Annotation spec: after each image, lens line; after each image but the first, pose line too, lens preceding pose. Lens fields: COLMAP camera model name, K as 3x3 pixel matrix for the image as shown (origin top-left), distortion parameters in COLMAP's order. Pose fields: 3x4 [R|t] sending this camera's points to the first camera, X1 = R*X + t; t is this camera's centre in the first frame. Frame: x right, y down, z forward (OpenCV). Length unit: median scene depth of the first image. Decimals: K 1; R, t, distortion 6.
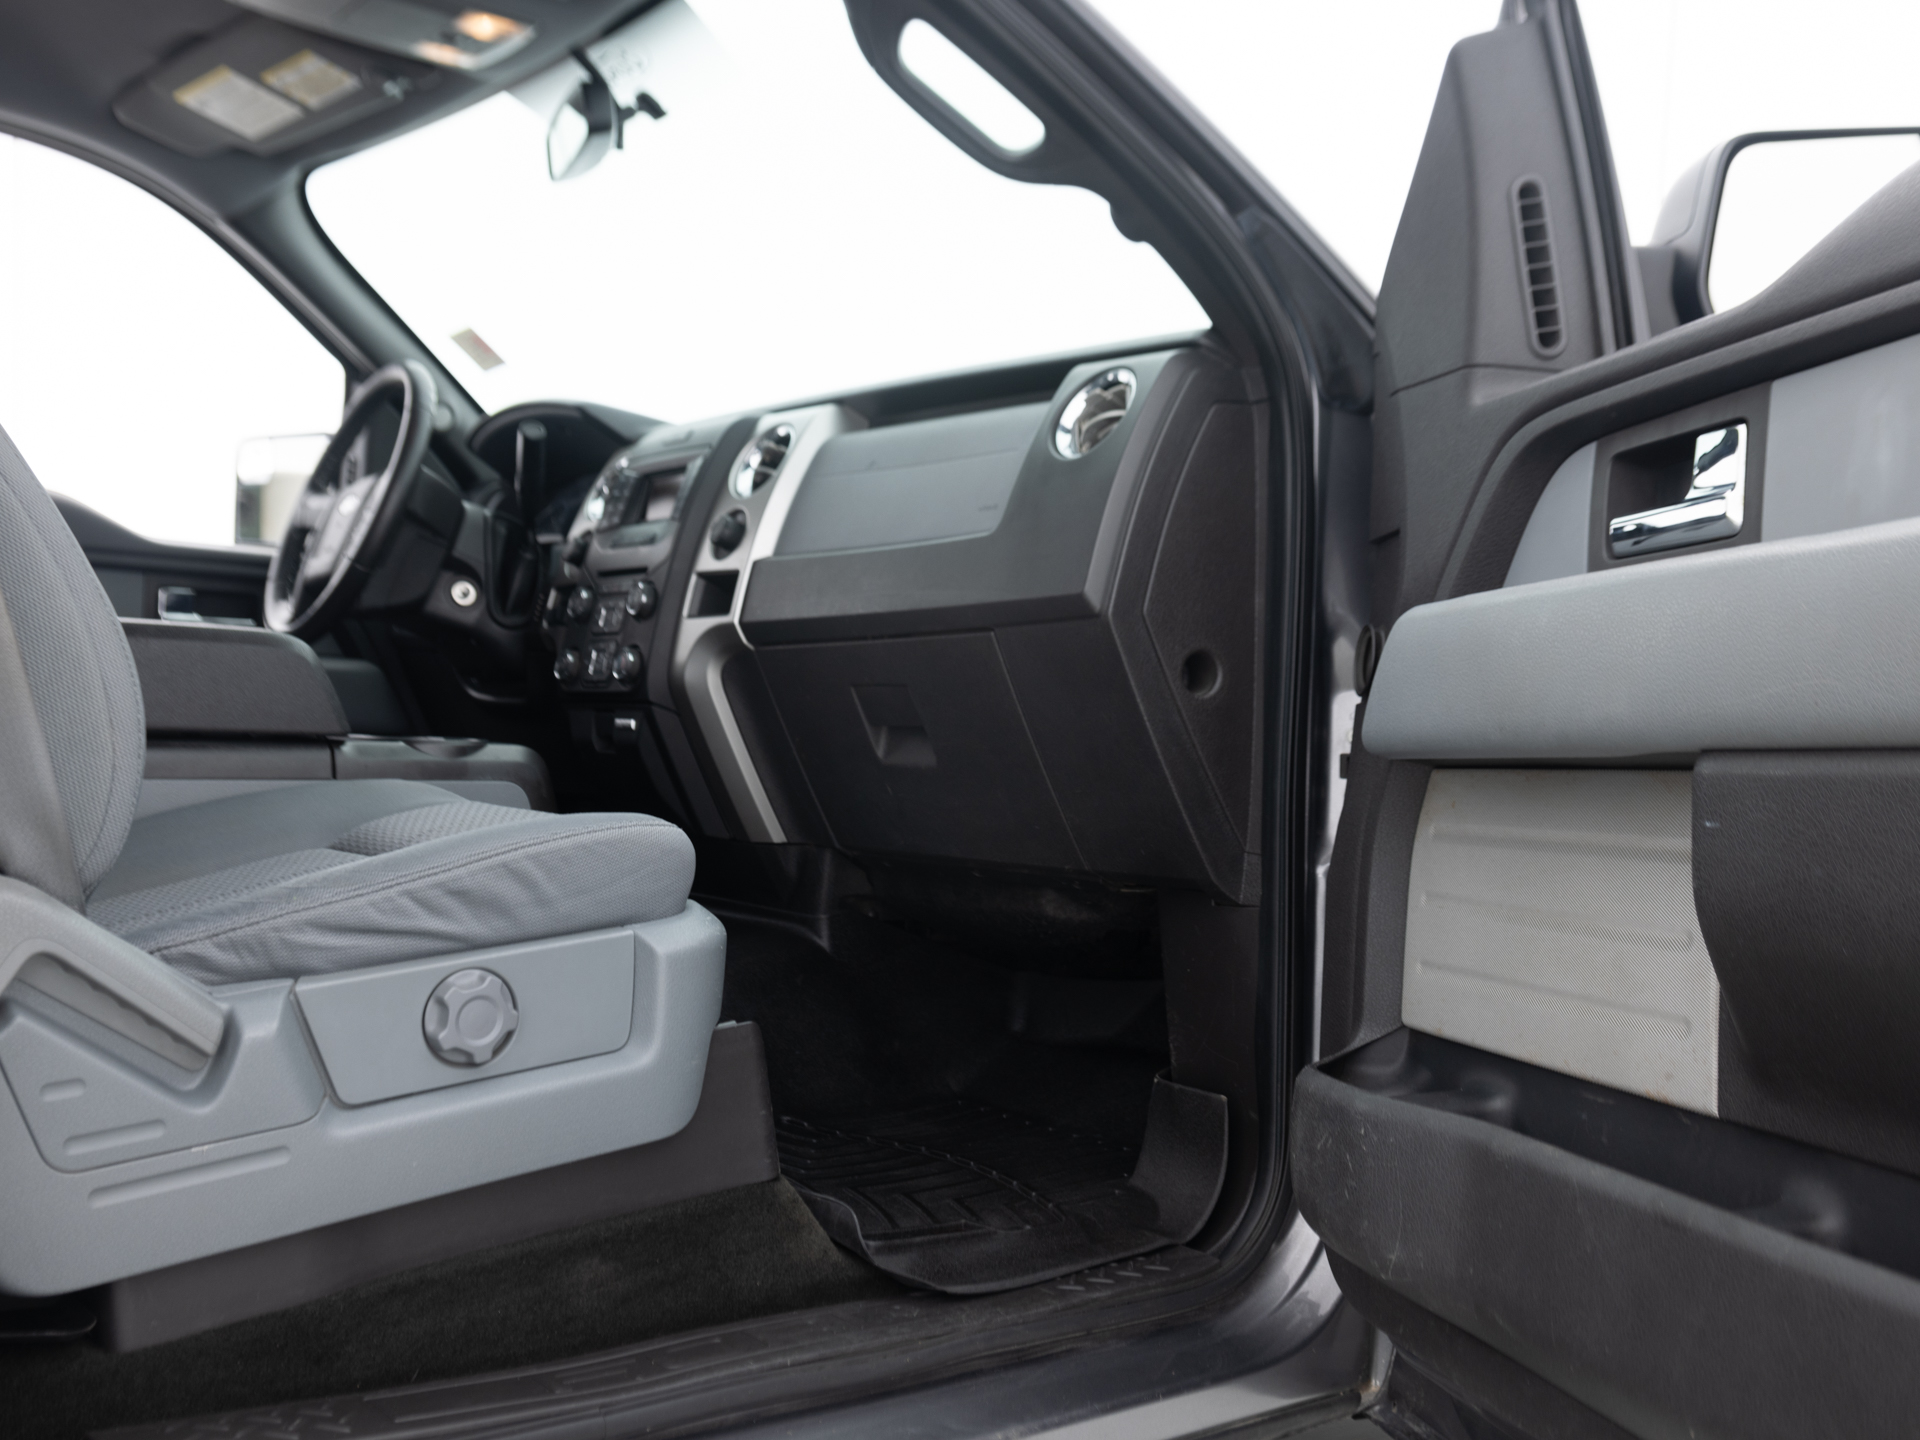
lens RADIAL K [[1919.6, 0, 960.0], [0, 1919.6, 720.0], [0, 0, 1]] dist [0.001995, -0.006749]
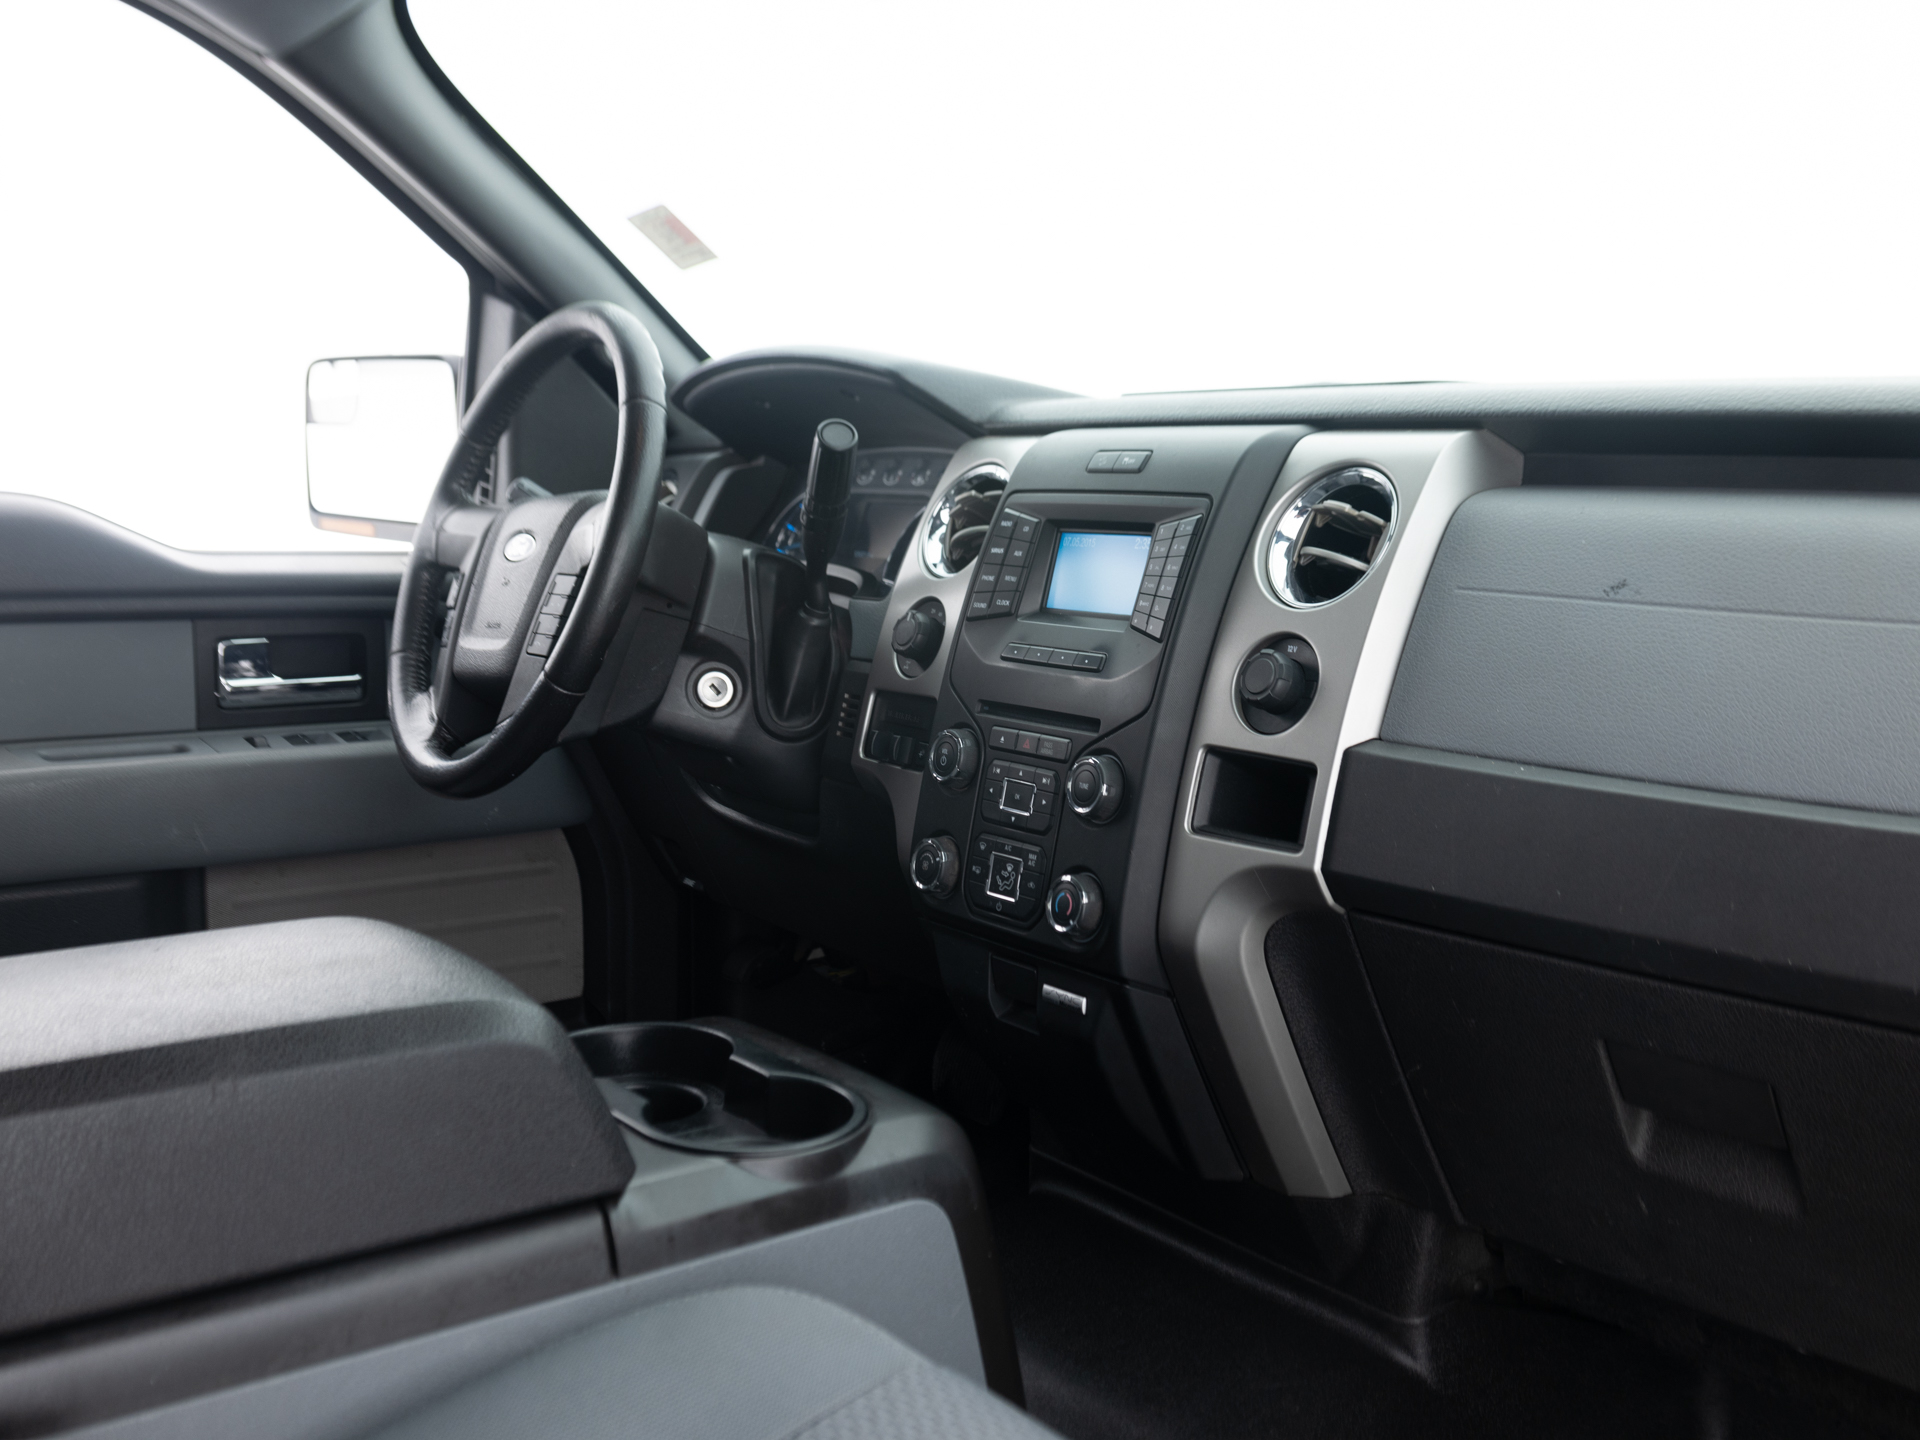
lens RADIAL K [[2015.3, 0, 960.0], [0, 2015.3, 720.0], [0, 0, 1]] dist [0.000624, 0.000074]
pose [[0.999082, -0.022462, -0.036488, -0.180245], [0.026758, 0.992183, 0.121889, -0.150909], [0.033465, -0.122753, 0.991873, 0.418790]]
